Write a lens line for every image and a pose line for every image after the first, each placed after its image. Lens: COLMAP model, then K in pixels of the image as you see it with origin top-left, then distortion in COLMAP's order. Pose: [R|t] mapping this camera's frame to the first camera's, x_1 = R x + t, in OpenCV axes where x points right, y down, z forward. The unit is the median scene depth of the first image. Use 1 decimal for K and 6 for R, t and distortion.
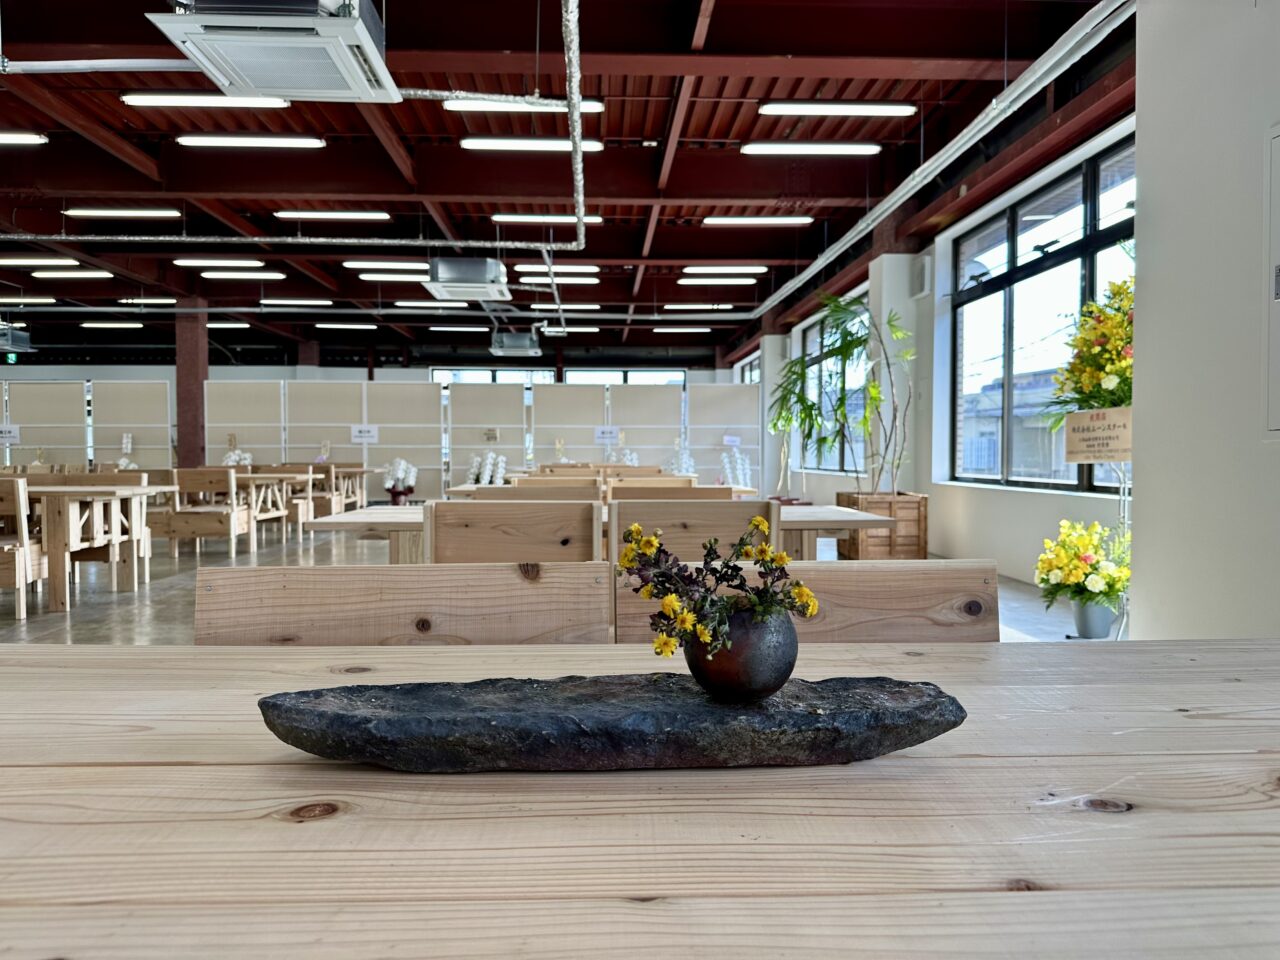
lens RADIAL K [[909.5, 0, 640.0], [0, 909.5, 480.0], [0, 0, 1]] dist [0.001993, 0.000398]
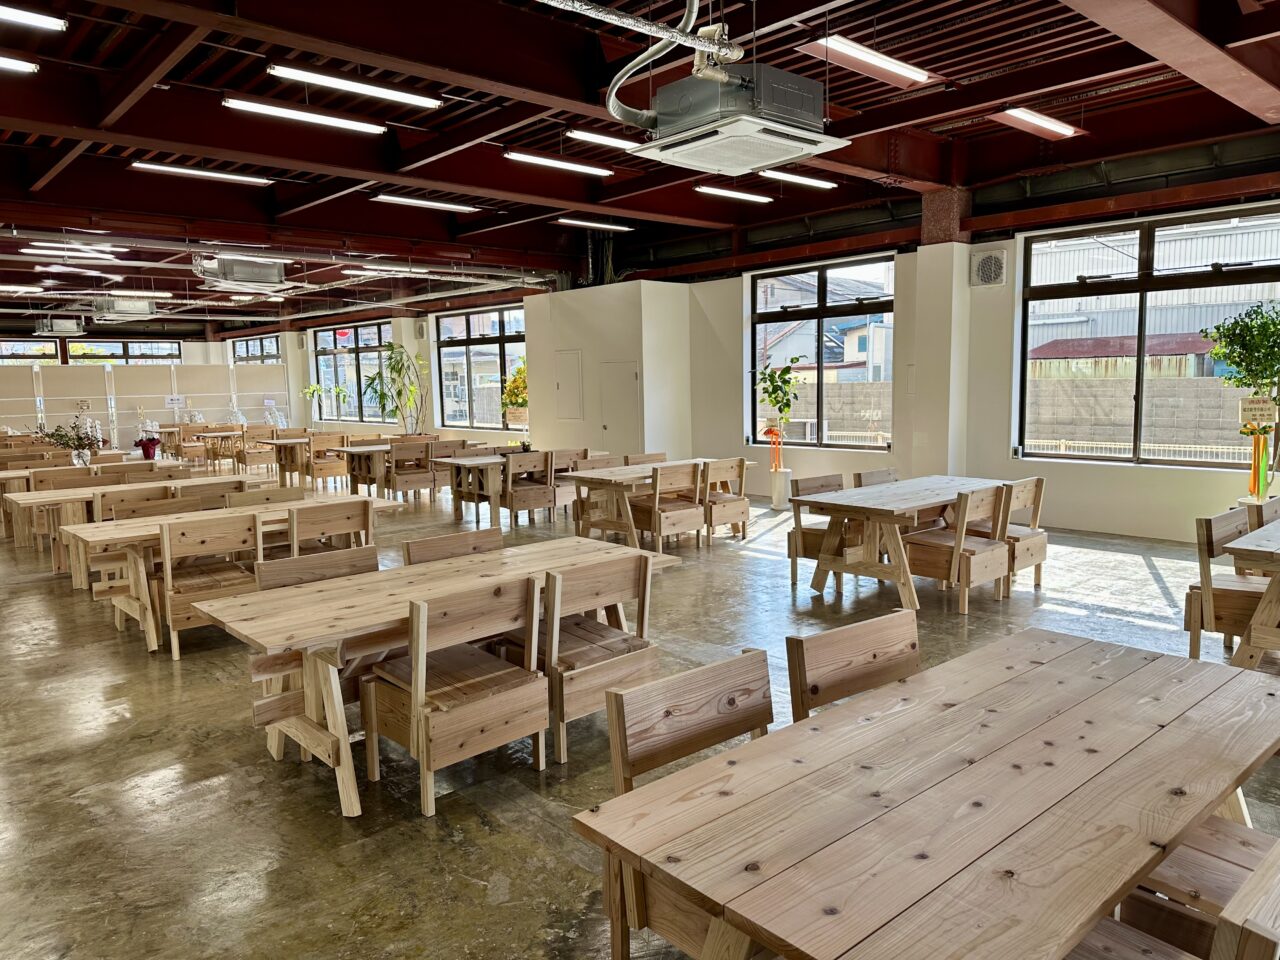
lens RADIAL K [[909.5, 0, 640.0], [0, 909.5, 480.0], [0, 0, 1]] dist [0.001993, 0.000398]
pose [[0.773001, -0.080459, 0.629283, -0.784285], [0.032484, 0.995644, 0.087399, -0.054893], [-0.633573, -0.047118, 0.772247, -1.161936]]
